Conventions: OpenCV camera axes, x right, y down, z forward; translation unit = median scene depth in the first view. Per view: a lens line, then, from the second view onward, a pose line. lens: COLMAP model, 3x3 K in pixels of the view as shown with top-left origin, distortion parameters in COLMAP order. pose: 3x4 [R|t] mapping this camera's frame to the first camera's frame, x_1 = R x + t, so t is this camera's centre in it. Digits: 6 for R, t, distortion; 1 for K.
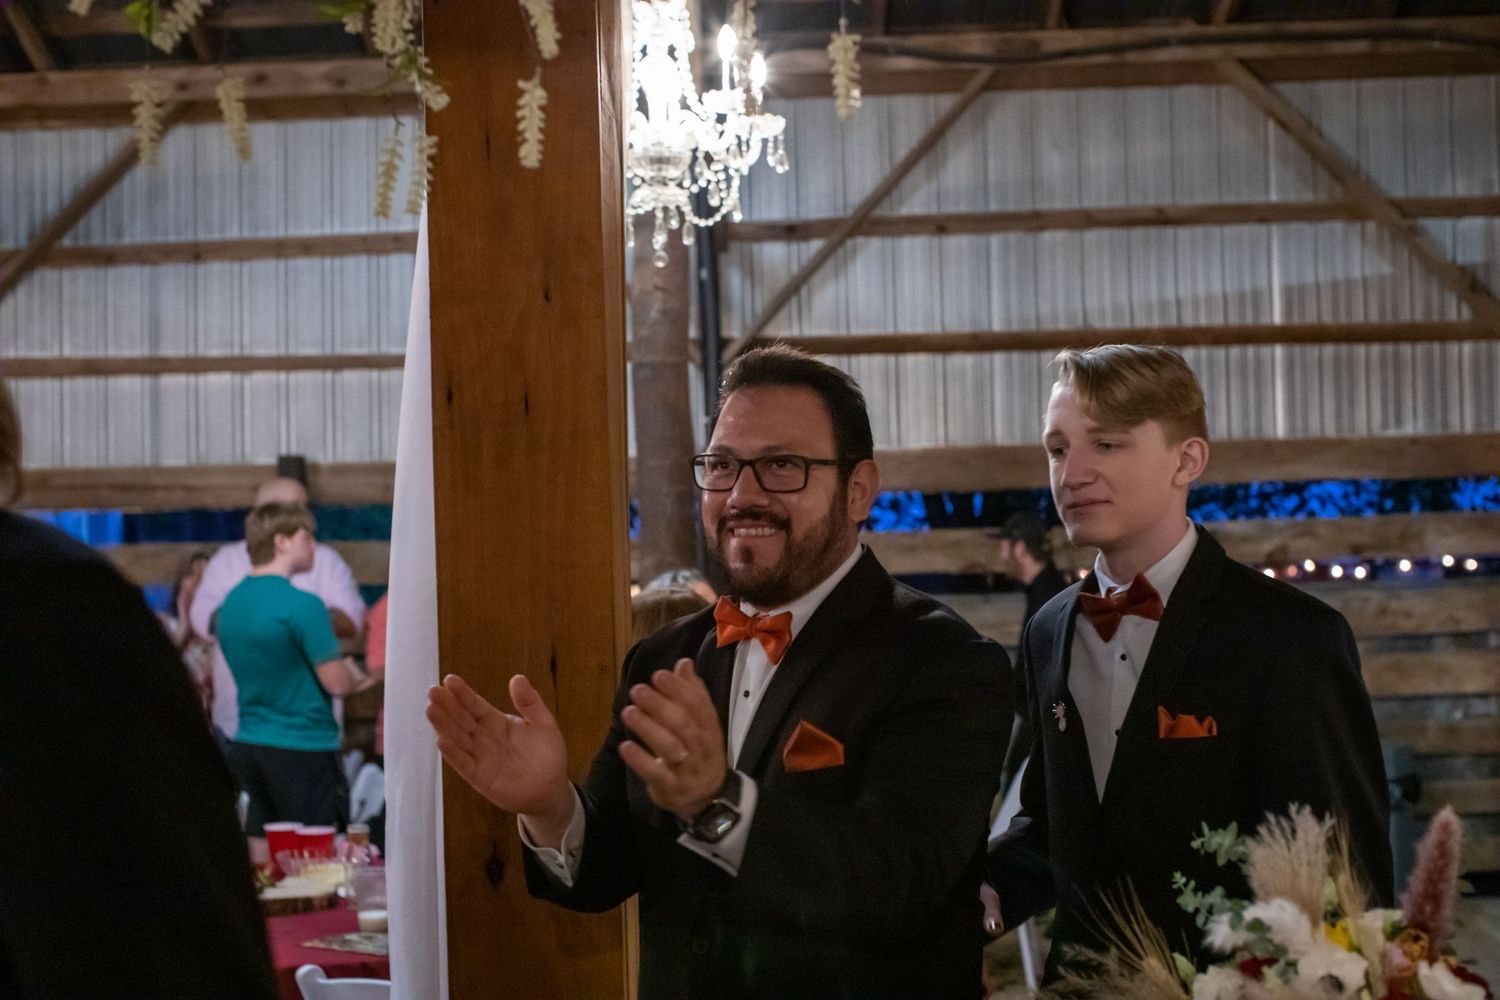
lens RADIAL K [[2134.6, 0, 750.0], [0, 2134.6, 500.0], [0, 0, 1]] dist [-0.088762, -0.031266]
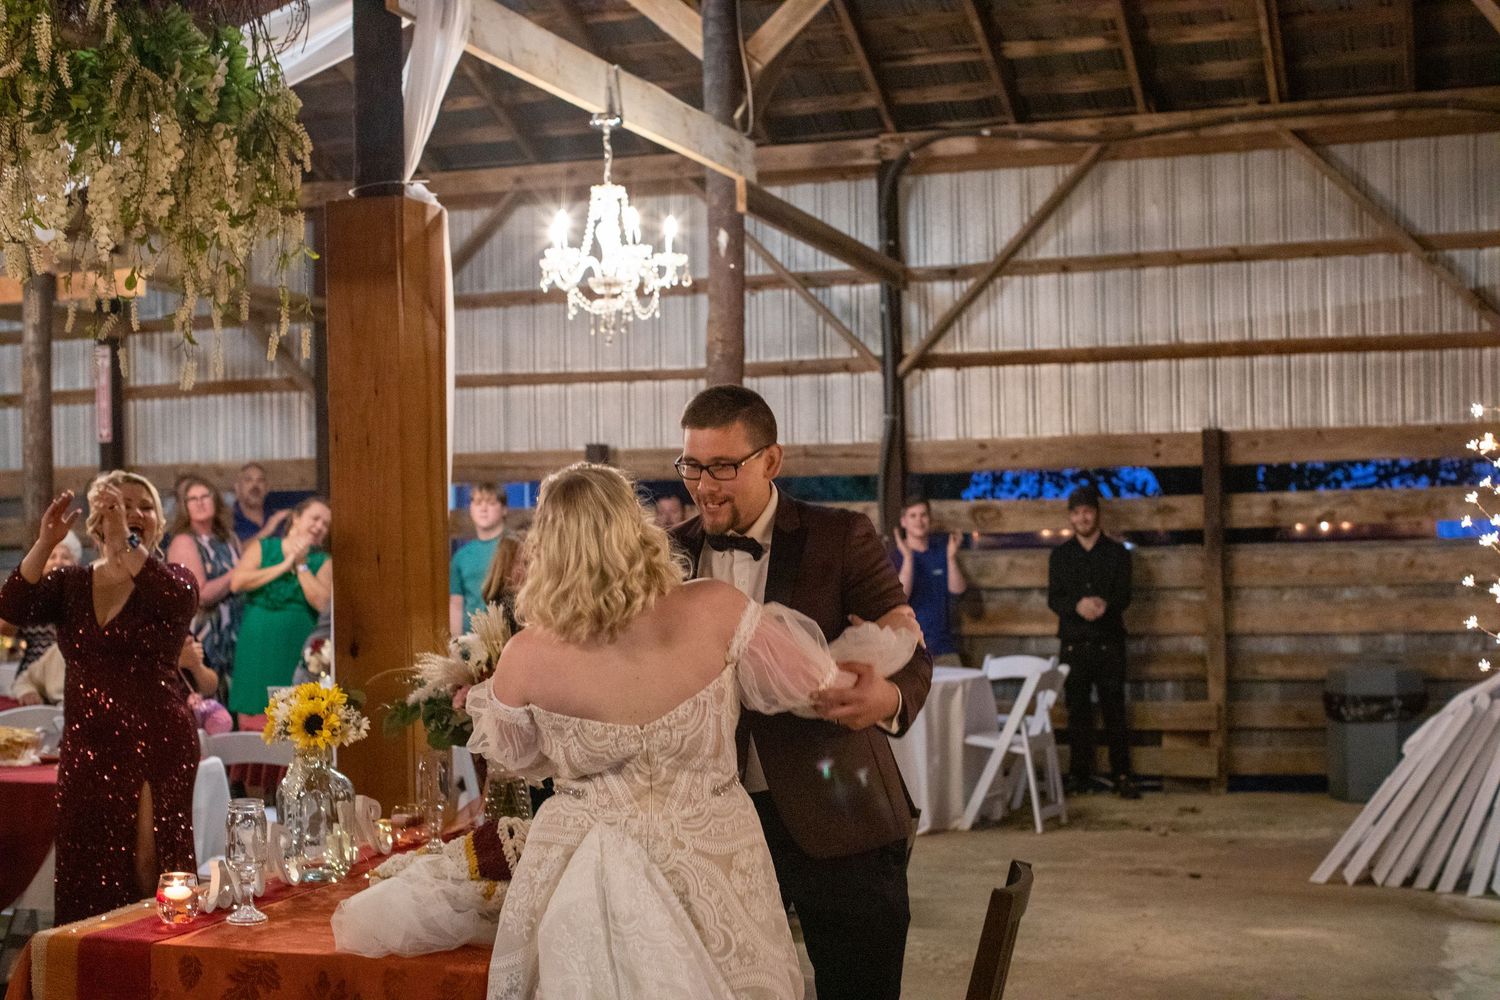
lens RADIAL K [[2180.4, 0, 750.0], [0, 2180.4, 500.0], [0, 0, 1]] dist [-0.180112, 0.415094]
pose [[0.960524, 0.001611, -0.278191, 0.273860], [0.001821, 0.999925, 0.012079, -0.001706], [0.278190, -0.012108, 0.960450, -0.333048]]
